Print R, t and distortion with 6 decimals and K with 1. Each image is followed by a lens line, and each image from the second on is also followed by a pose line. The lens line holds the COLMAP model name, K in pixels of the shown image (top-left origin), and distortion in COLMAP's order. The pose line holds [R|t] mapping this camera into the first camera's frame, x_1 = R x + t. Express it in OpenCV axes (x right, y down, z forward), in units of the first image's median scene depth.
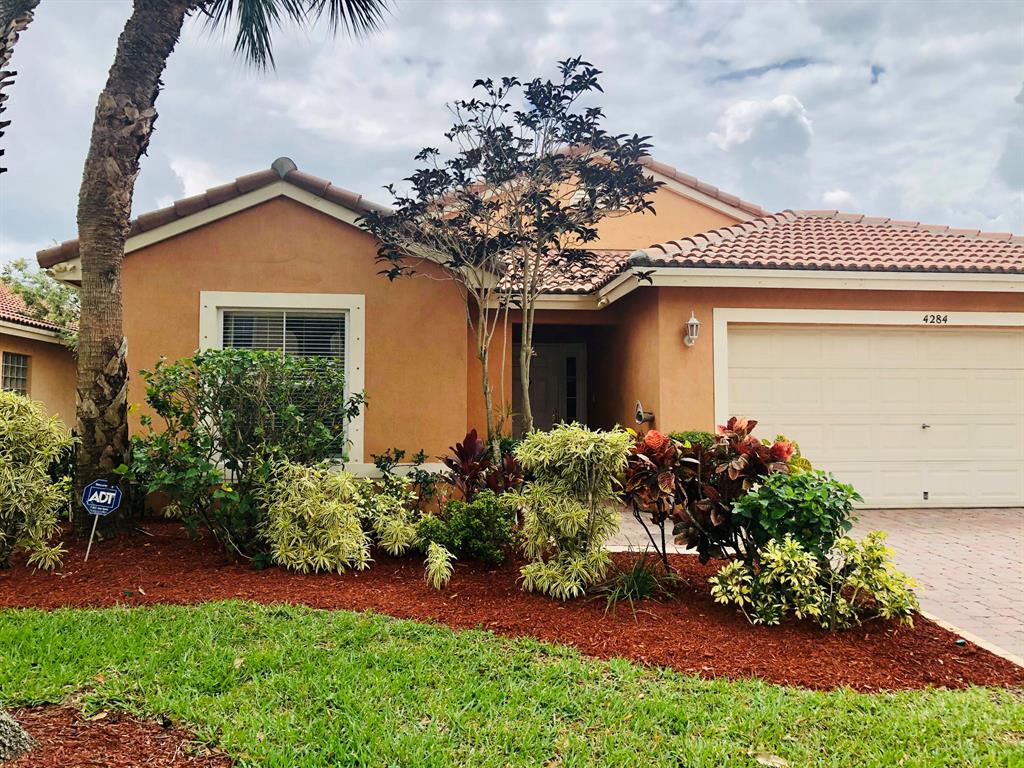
lens RADIAL K [[847.3, 0, 518.0], [0, 847.3, 378.8], [0, 0, 1]] dist [-0.013179, 0.002492]
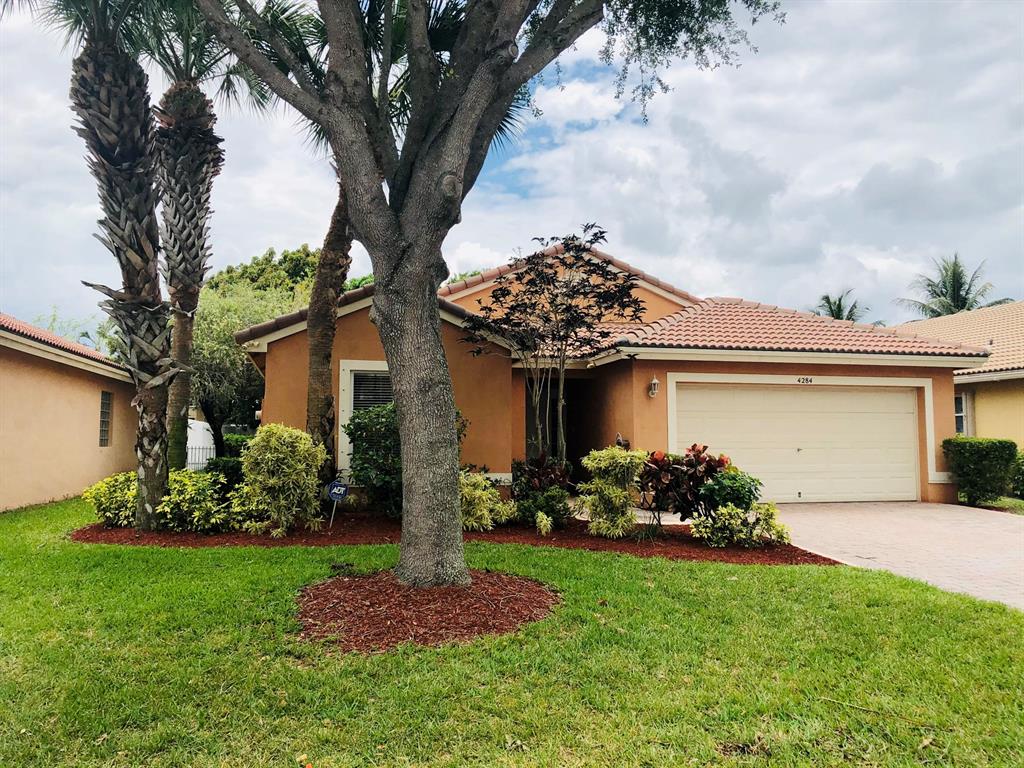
lens RADIAL K [[847.3, 0, 507.6], [0, 847.3, 387.2], [0, 0, 1]] dist [-0.013179, 0.002492]
pose [[0.994279, 0.008478, 0.106478, -0.292326], [-0.006595, 0.999816, -0.018025, -0.035223], [-0.106611, 0.017220, 0.994152, -0.662264]]
